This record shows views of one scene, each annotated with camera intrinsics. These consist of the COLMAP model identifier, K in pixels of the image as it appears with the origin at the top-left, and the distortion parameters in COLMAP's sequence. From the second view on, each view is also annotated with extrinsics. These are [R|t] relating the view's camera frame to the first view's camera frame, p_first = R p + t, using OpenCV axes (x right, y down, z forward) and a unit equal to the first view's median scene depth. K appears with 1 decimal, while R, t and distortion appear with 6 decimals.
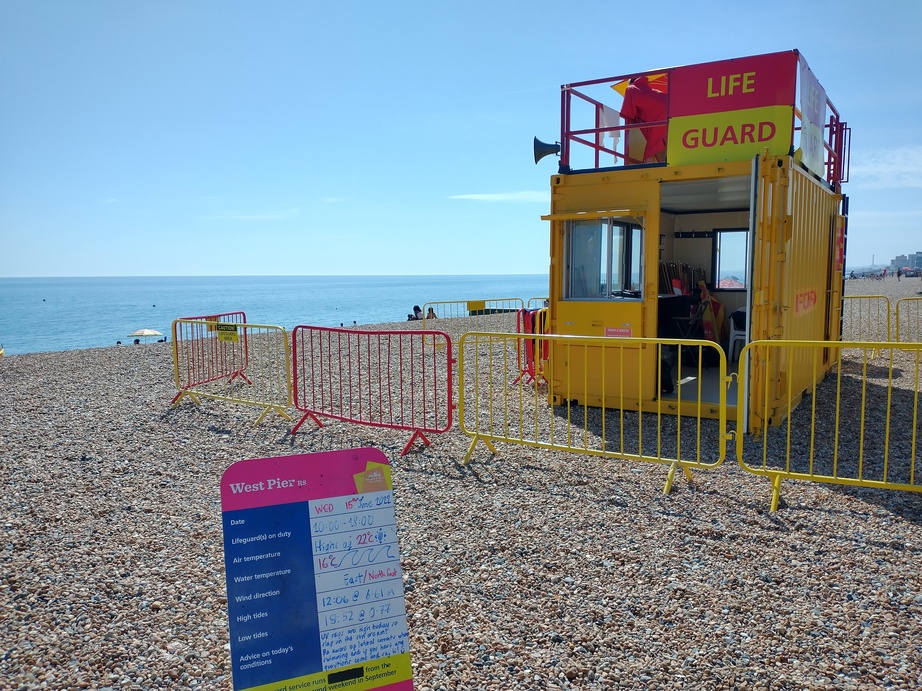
lens RADIAL K [[757.7, 0, 461.0], [0, 757.7, 345.5], [0, 0, 1]] dist [0.099923, -0.130523]
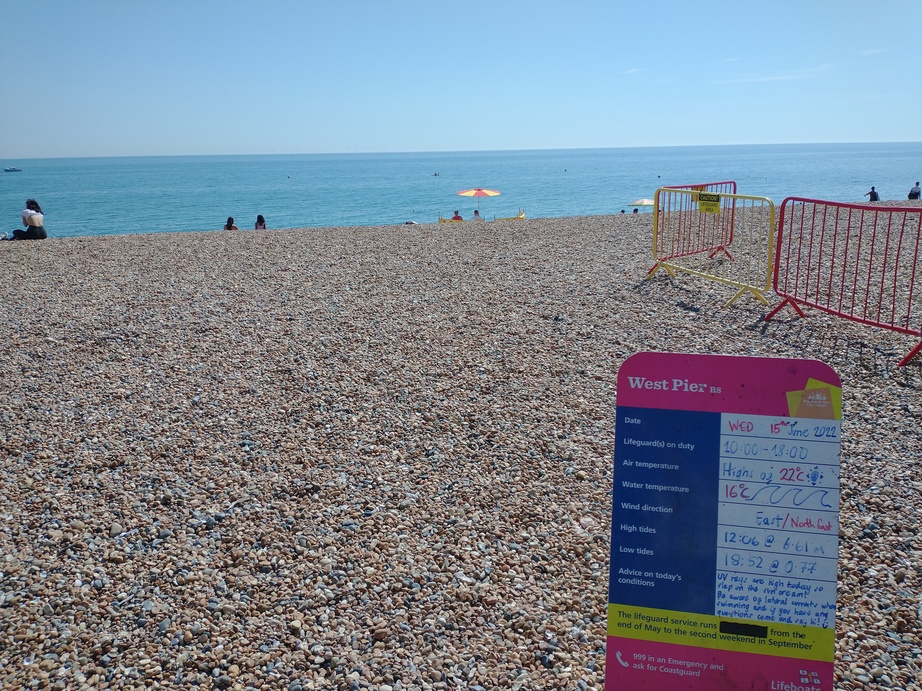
lens RADIAL K [[757.7, 0, 461.0], [0, 757.7, 345.5], [0, 0, 1]] dist [0.099923, -0.130523]
pose [[0.807439, 0.148202, -0.571033, 0.020921], [-0.052695, 0.982181, 0.180398, 0.001403], [0.587593, -0.115570, 0.800860, 0.141313]]
